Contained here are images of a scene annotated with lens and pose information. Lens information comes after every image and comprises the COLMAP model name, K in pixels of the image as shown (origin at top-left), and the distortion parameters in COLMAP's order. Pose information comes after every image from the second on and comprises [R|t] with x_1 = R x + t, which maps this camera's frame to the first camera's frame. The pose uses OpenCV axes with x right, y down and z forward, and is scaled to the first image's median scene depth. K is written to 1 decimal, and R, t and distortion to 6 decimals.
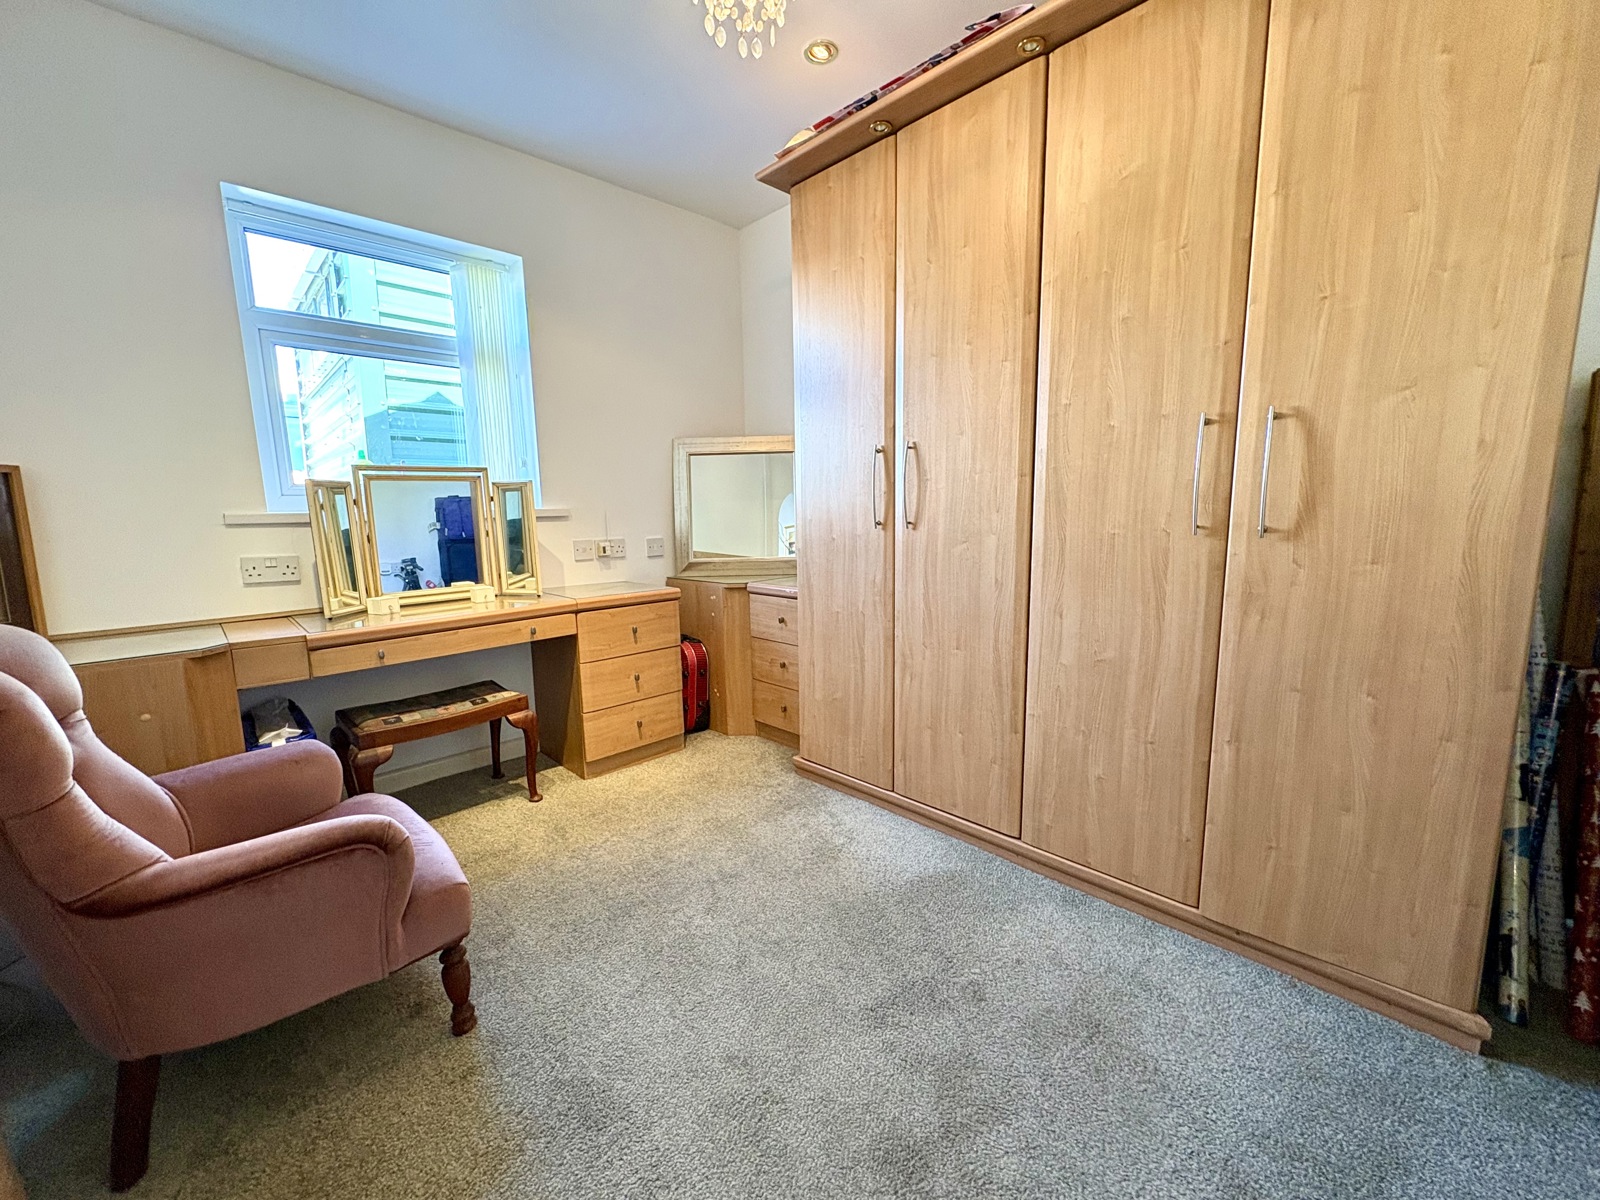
lens RADIAL K [[639.6, 0, 796.6], [0, 639.6, 598.0], [0, 0, 1]] dist [0.001043, -0.000190]
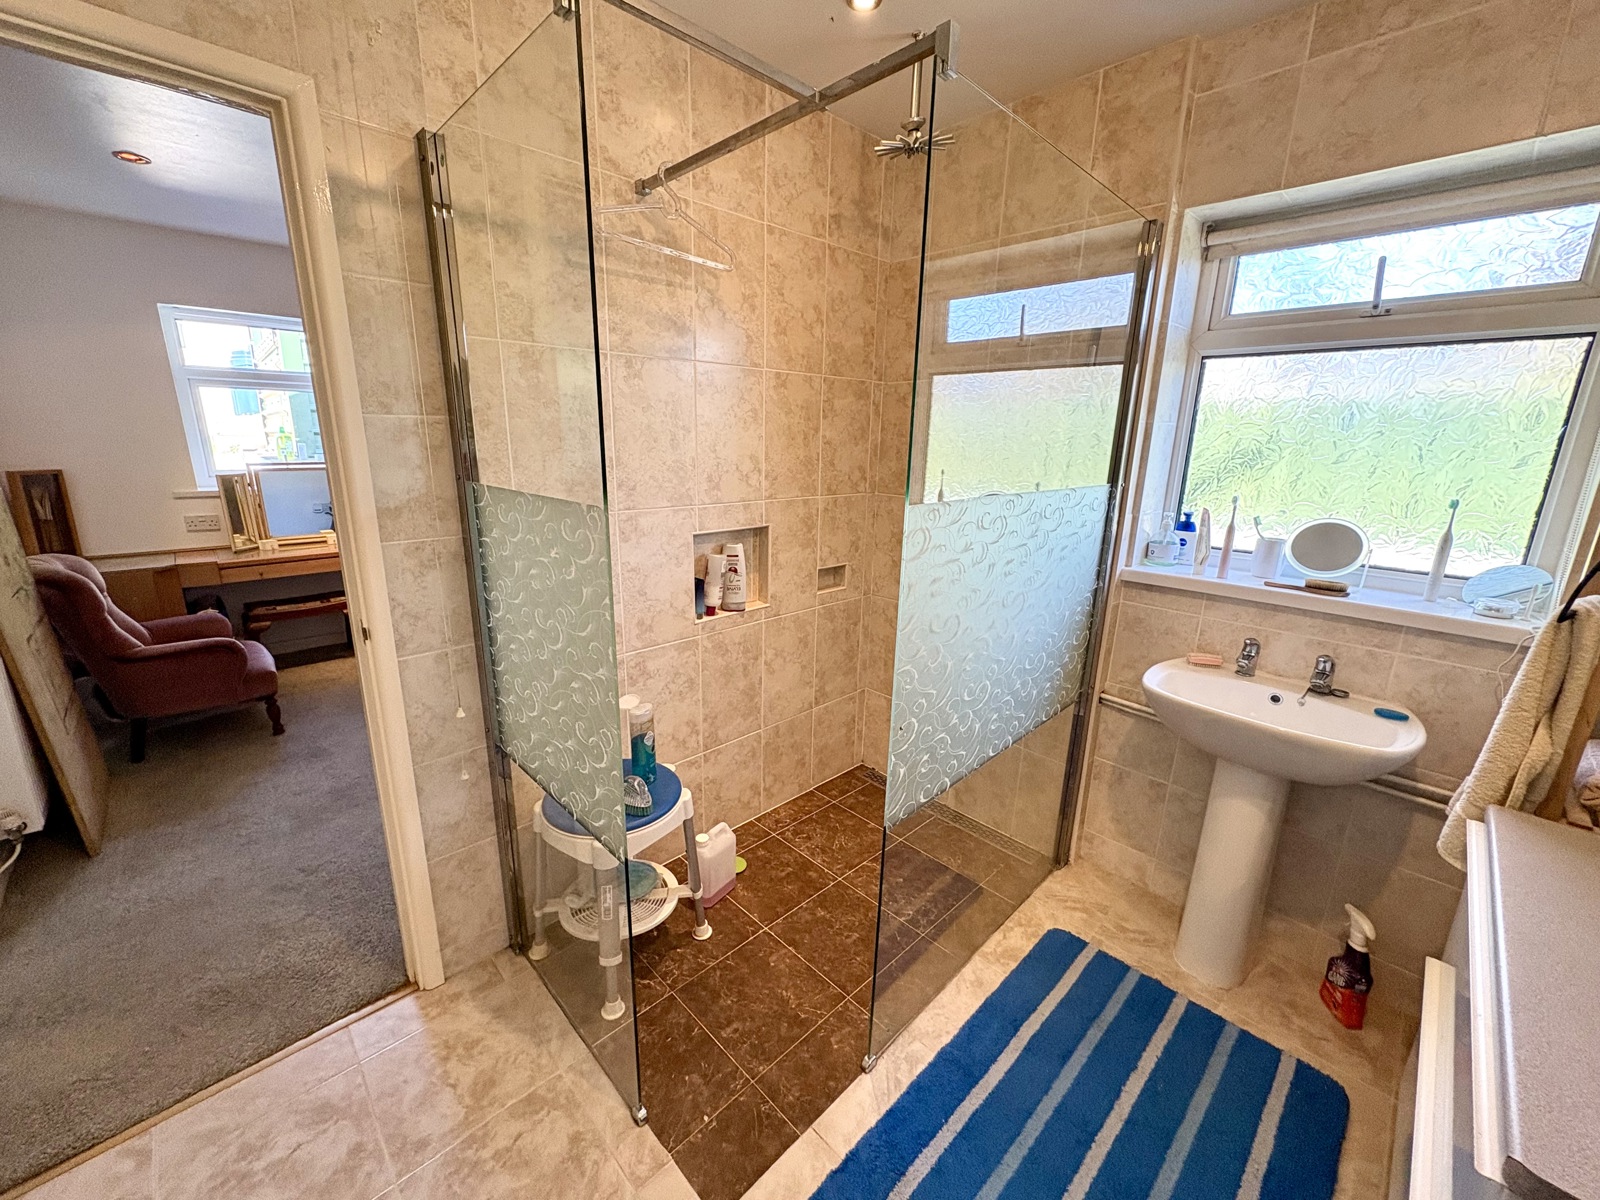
lens RADIAL K [[630.8, 0, 799.9], [0, 630.8, 605.6], [0, 0, 1]] dist [-0.008771, -0.000143]
pose [[0.999107, 0.040755, 0.011134, 0.910004], [-0.041761, 0.992586, 0.114145, -0.091644], [-0.006399, -0.114508, 0.993402, -0.840190]]
